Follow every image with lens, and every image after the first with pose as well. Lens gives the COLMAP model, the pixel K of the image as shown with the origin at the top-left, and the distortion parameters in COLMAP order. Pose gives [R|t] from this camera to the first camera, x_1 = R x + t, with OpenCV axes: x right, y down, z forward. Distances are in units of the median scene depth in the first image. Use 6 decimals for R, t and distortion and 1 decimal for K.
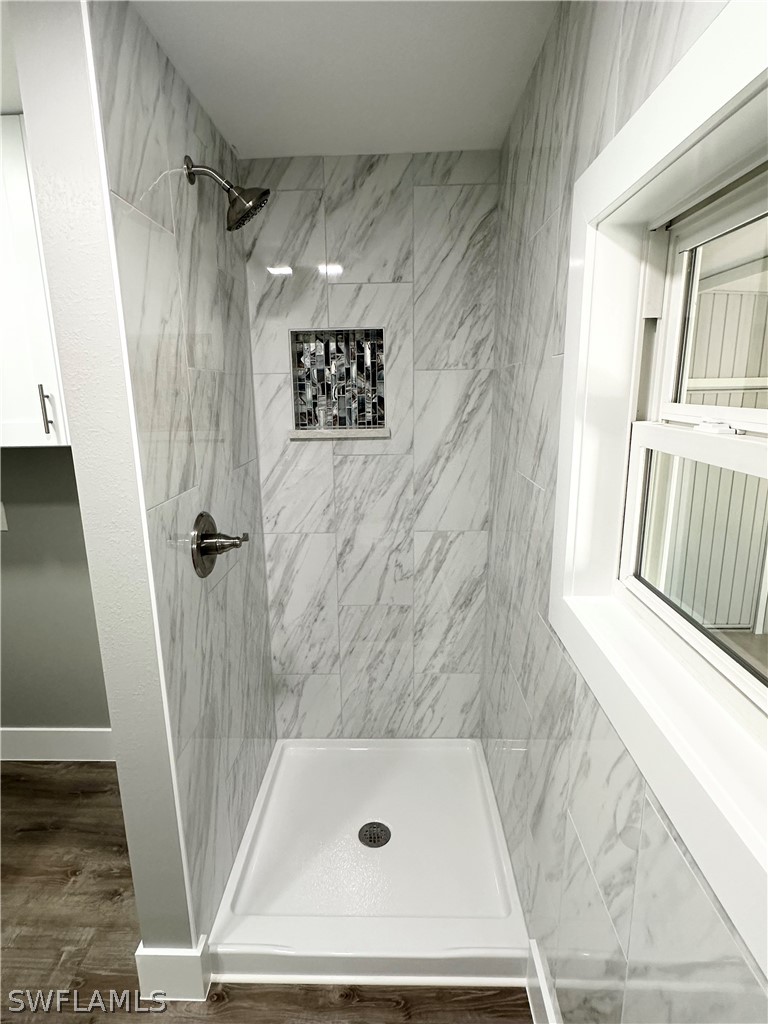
lens RADIAL K [[540.0, 0, 383.1], [0, 540.0, 510.0], [0, 0, 1]] dist [0.001902, 0.001445]
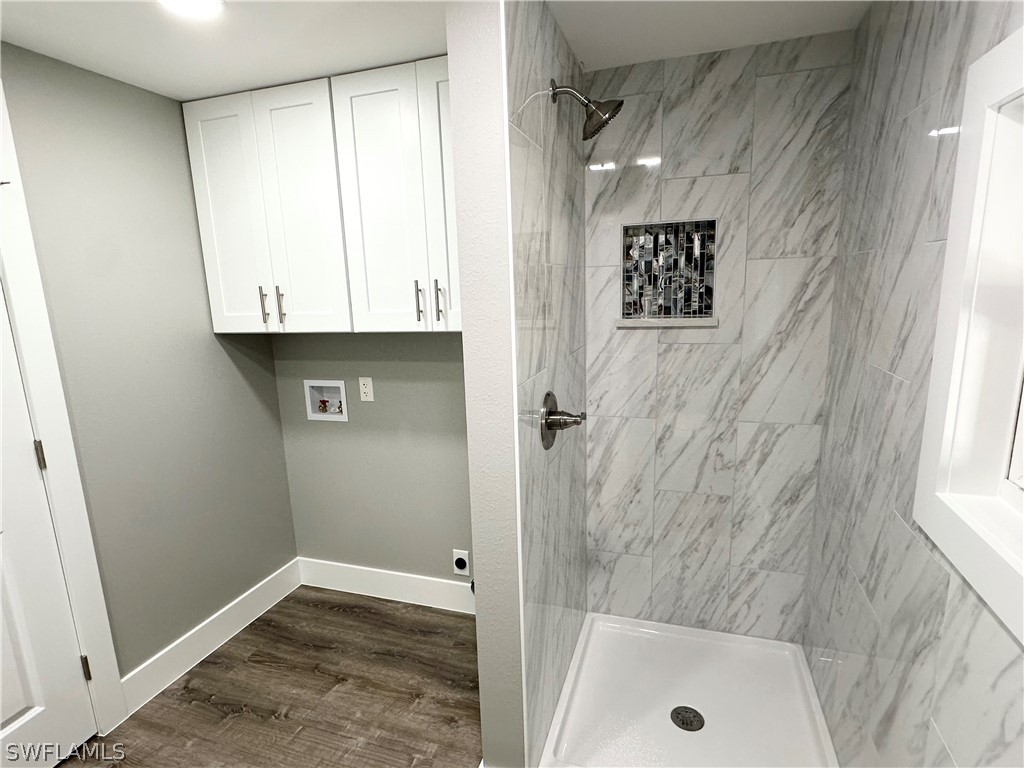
lens RADIAL K [[540.0, 0, 514.5], [0, 540.0, 389.7], [0, 0, 1]] dist [0.001902, 0.001445]
pose [[0.958952, 0.040781, -0.280621, -0.067412], [-0.045712, 0.998894, -0.011047, 0.012124], [0.279860, 0.023421, 0.959755, -0.075576]]
